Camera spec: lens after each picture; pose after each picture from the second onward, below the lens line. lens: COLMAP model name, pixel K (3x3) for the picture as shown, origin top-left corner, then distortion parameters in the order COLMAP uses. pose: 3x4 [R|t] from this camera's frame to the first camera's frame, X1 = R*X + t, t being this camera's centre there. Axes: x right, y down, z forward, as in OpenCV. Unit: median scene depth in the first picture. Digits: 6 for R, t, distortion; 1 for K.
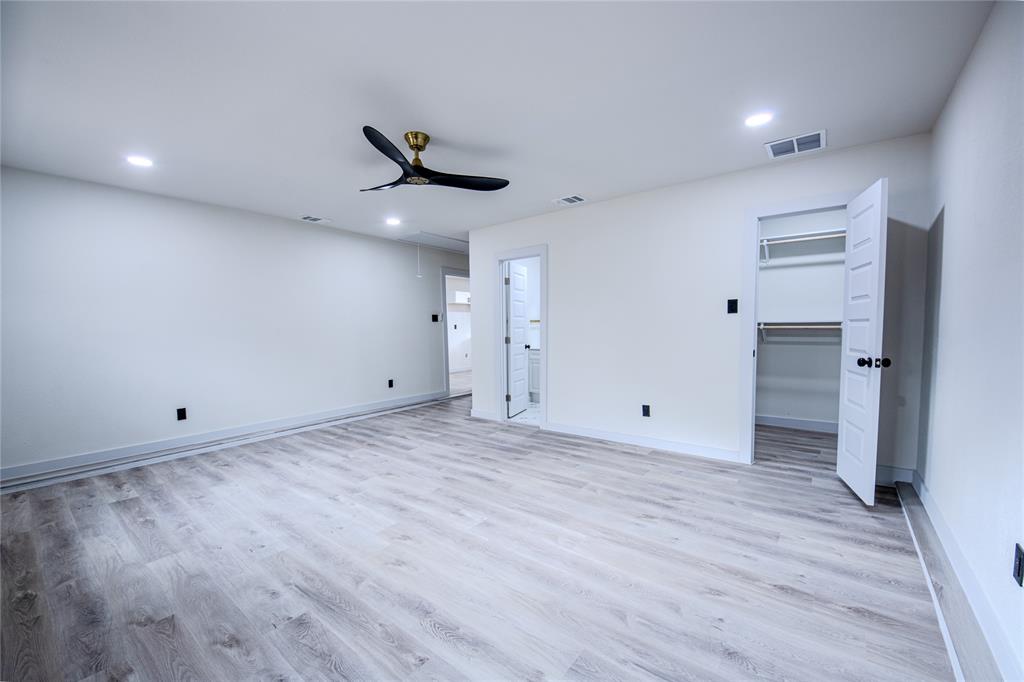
lens RADIAL K [[409.3, 0, 512.0], [0, 409.3, 341.0], [0, 0, 1]] dist [0.022302, -0.020447]
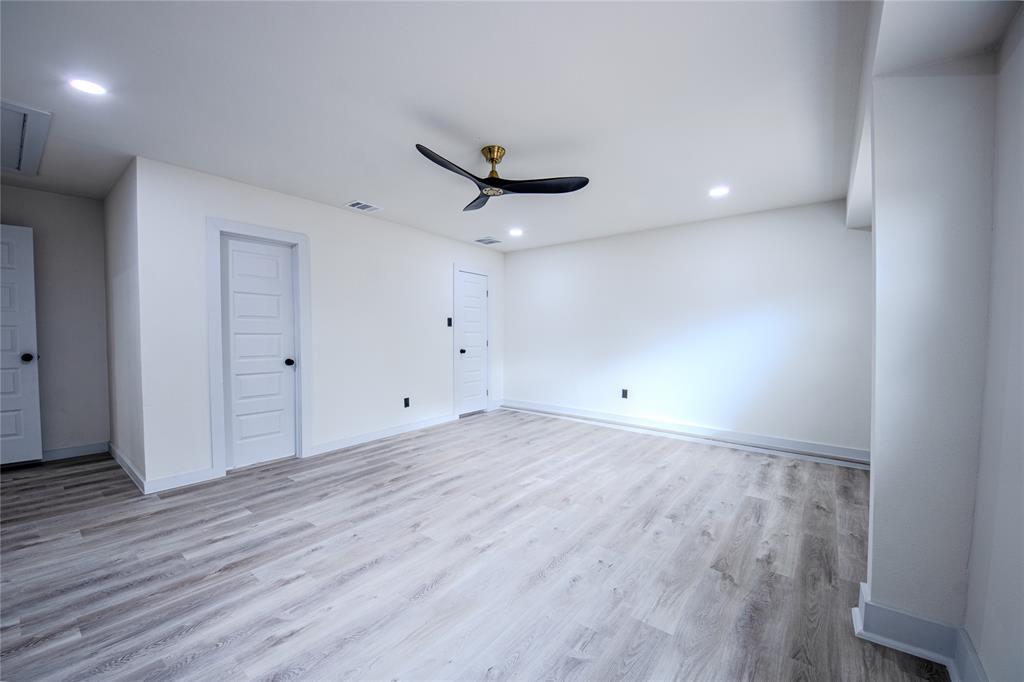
lens RADIAL K [[409.3, 0, 512.0], [0, 409.3, 341.0], [0, 0, 1]] dist [0.022302, -0.020447]
pose [[-0.017752, -0.009352, 0.999799, -0.964223], [0.037374, 0.999251, 0.010010, -0.014419], [-0.999144, 0.037544, -0.017389, 0.752345]]
